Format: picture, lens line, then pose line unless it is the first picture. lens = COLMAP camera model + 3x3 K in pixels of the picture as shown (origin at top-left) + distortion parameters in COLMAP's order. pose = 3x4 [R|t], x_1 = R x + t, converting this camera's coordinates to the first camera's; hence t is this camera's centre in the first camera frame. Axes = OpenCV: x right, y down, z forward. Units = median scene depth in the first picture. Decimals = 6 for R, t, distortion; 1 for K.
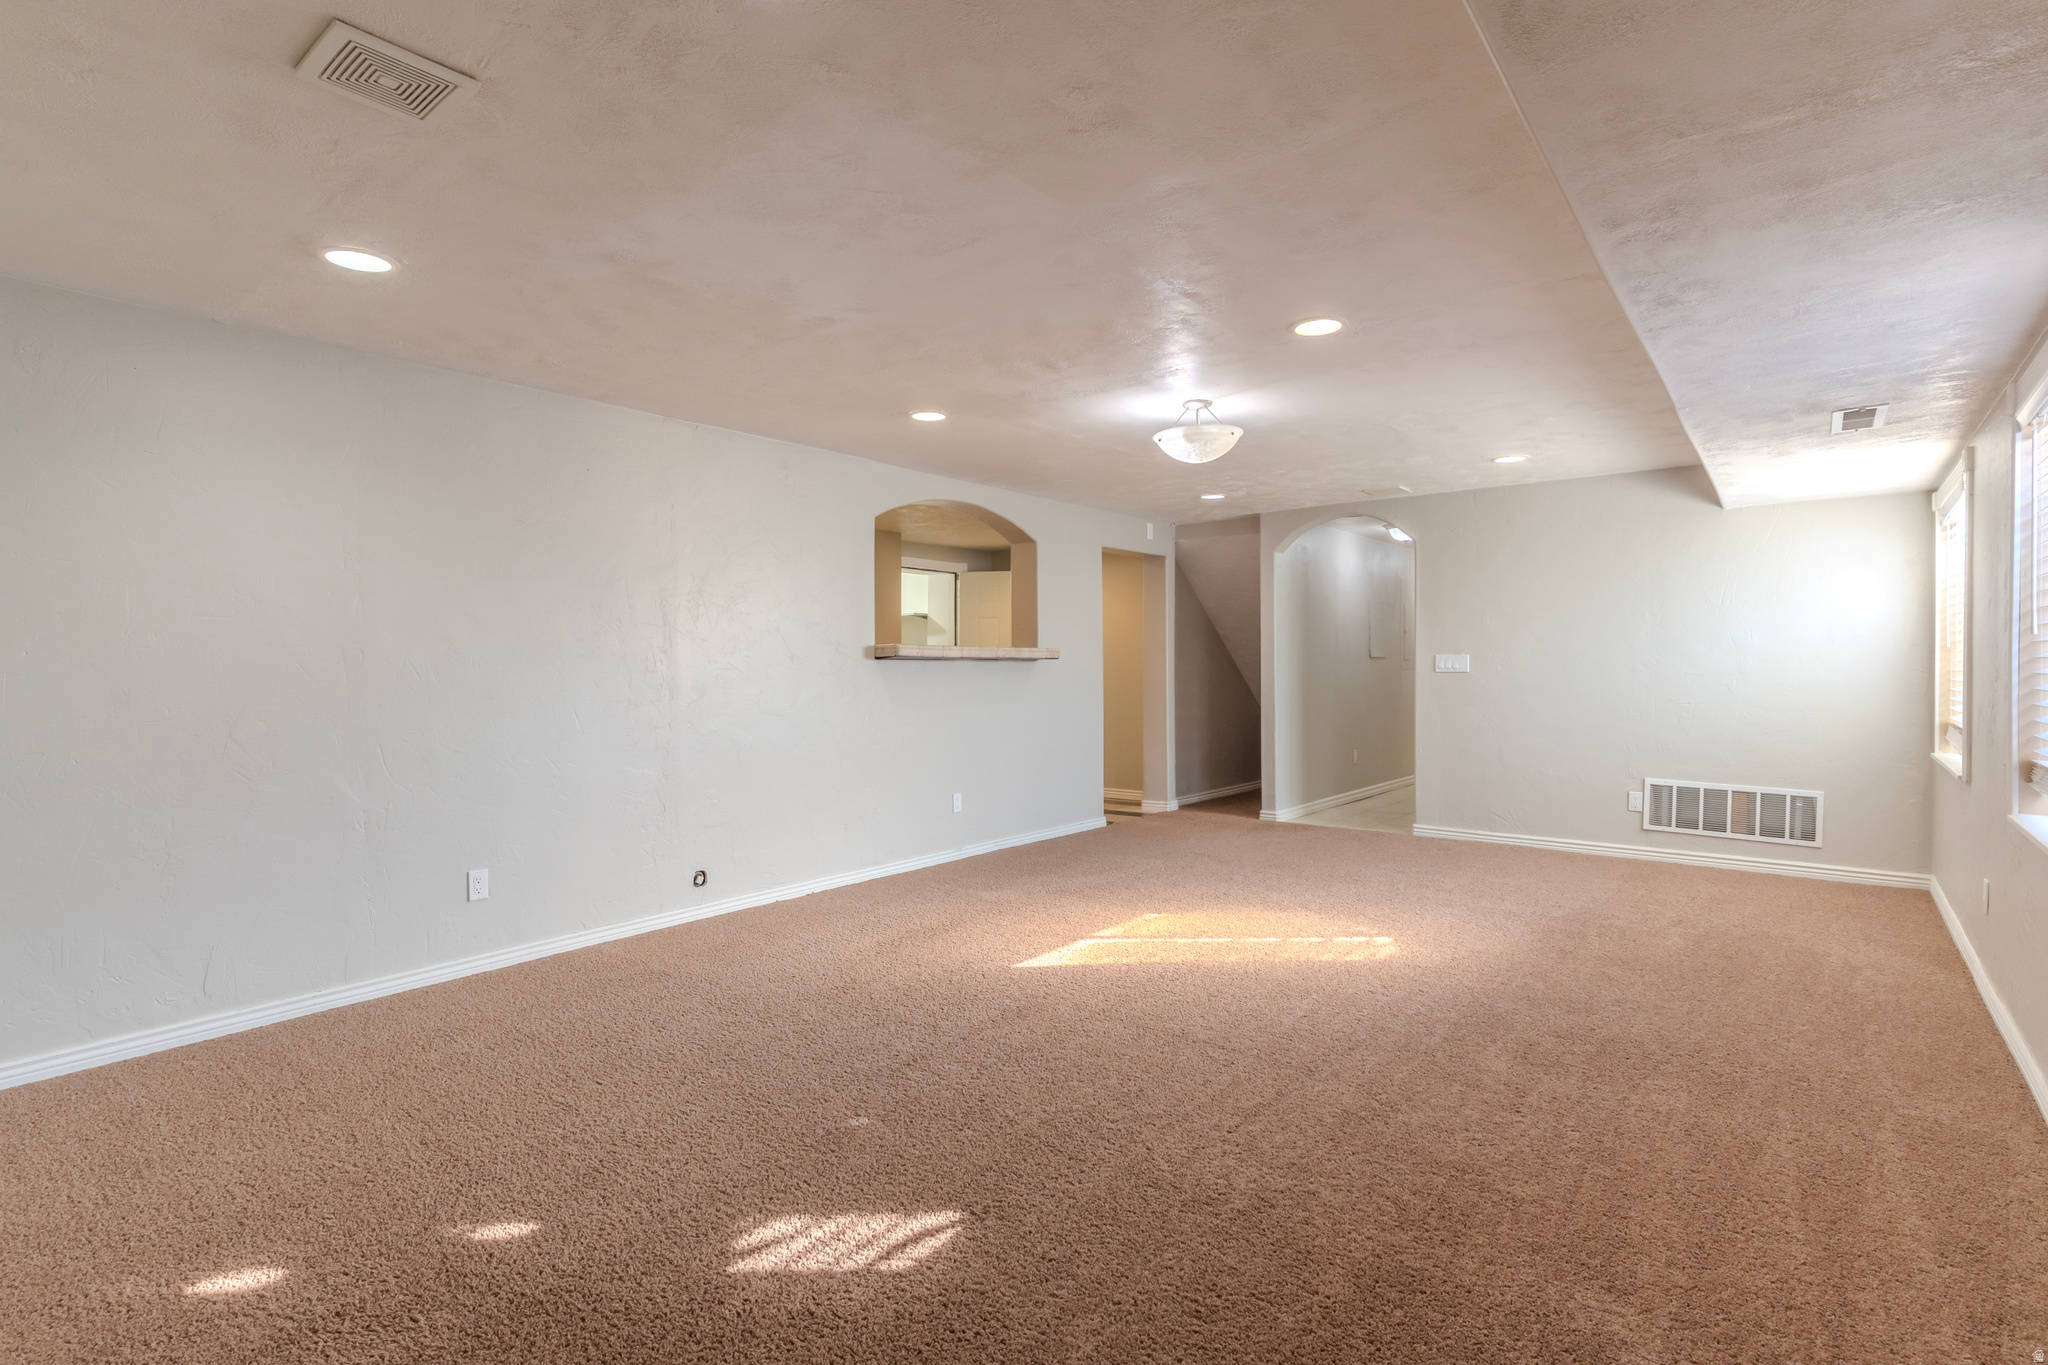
lens RADIAL K [[999.7, 0, 1024.0], [0, 999.7, 682.5], [0, 0, 1]] dist [-0.085963, 0.036190]
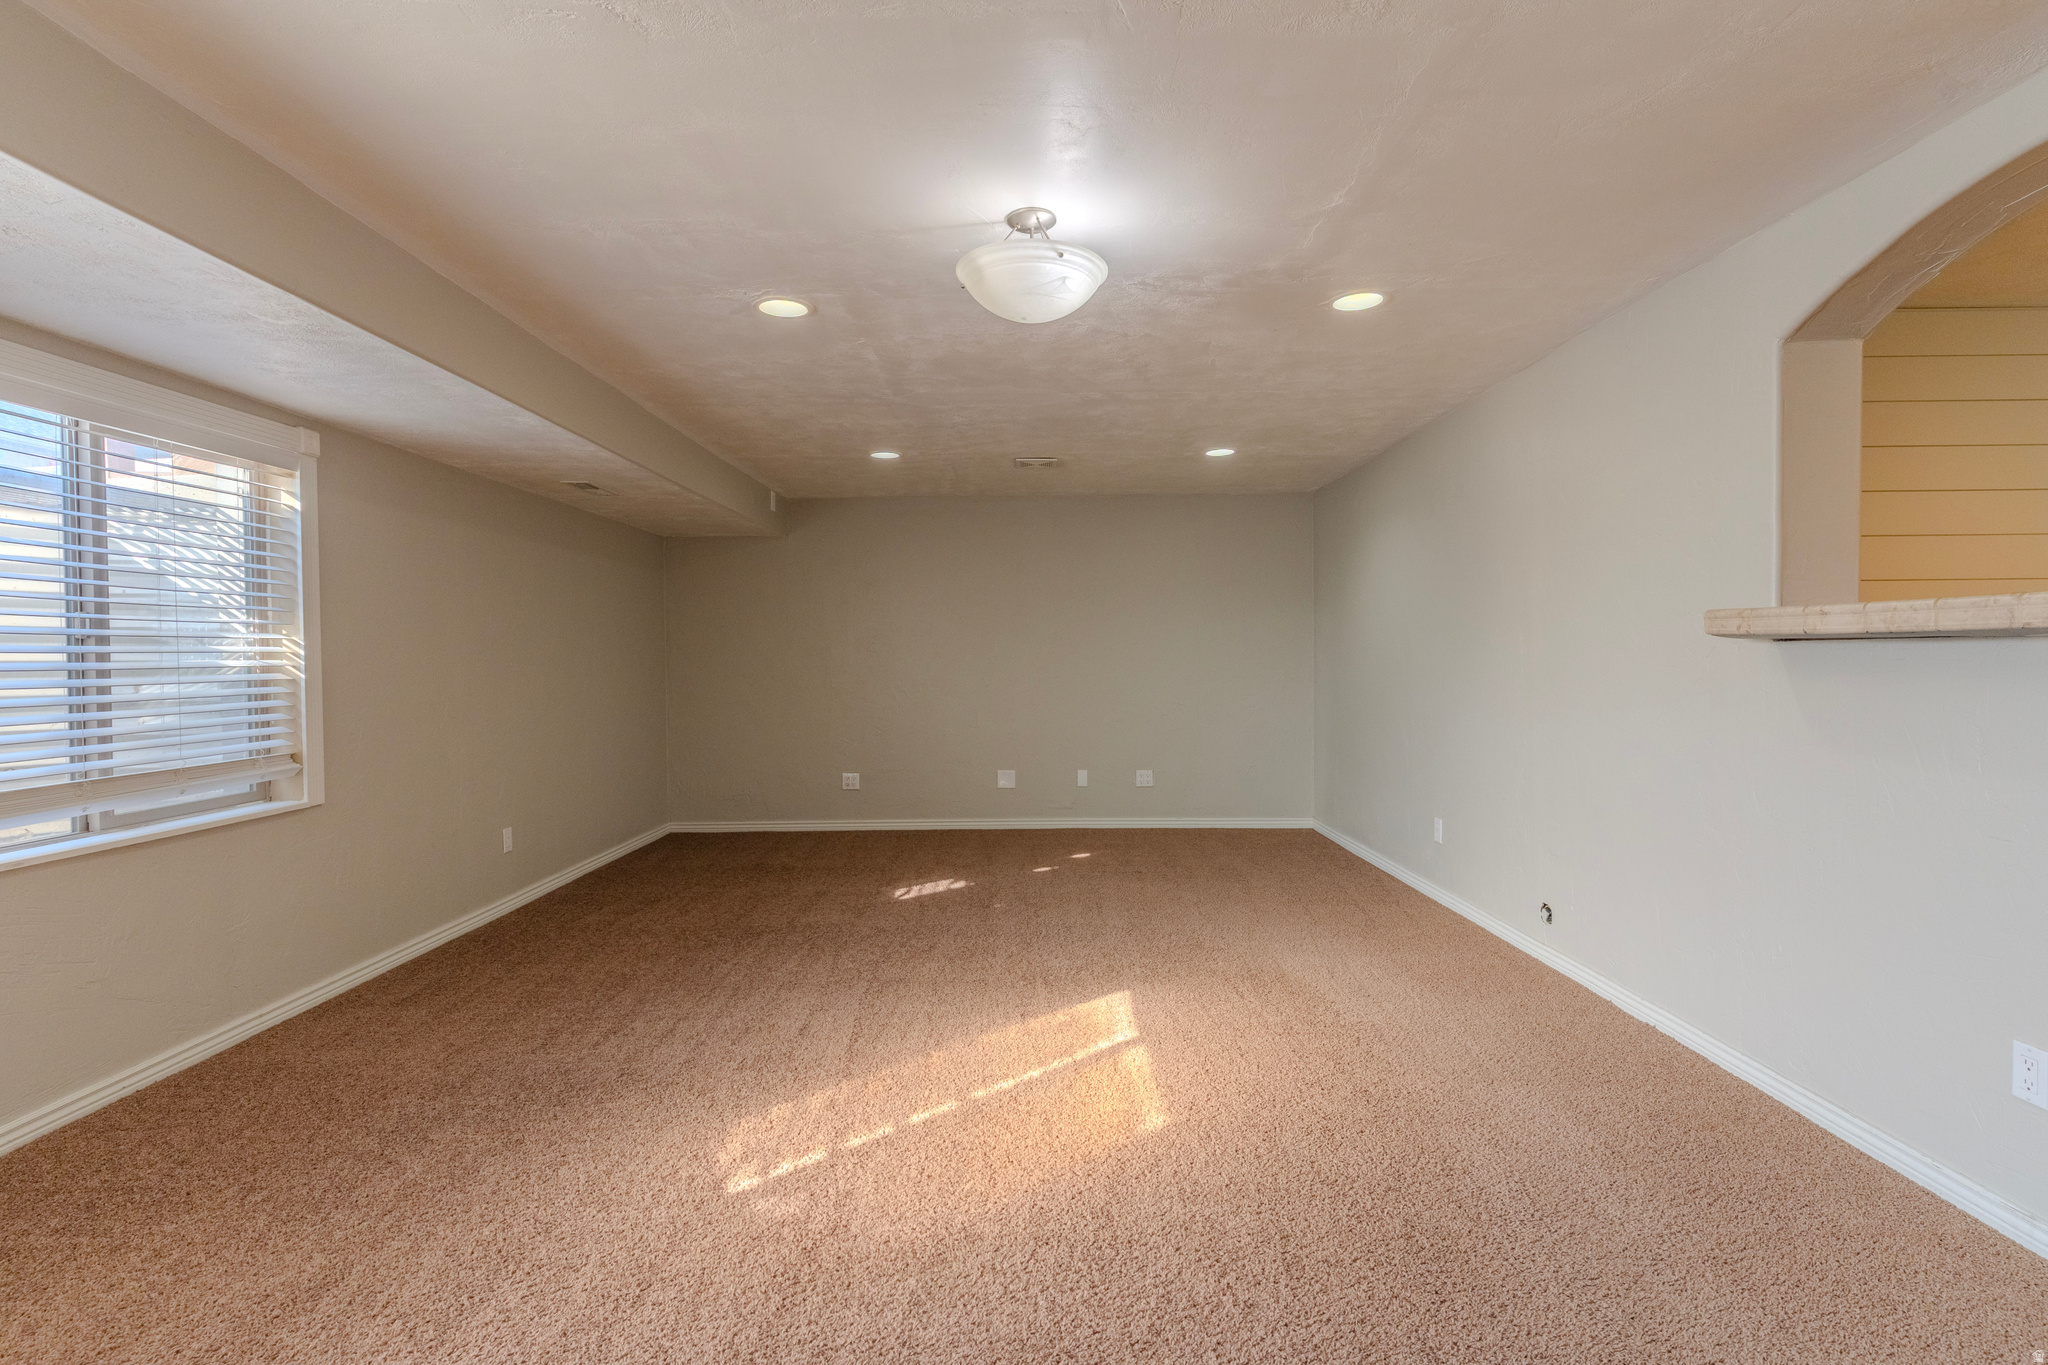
lens RADIAL K [[999.7, 0, 1024.0], [0, 999.7, 682.5], [0, 0, 1]] dist [-0.085963, 0.036190]
pose [[-0.799112, 0.024346, -0.600689, 0.554374], [-0.000335, 0.999161, 0.040941, -0.030481], [0.601182, 0.032918, -0.798434, 1.509684]]
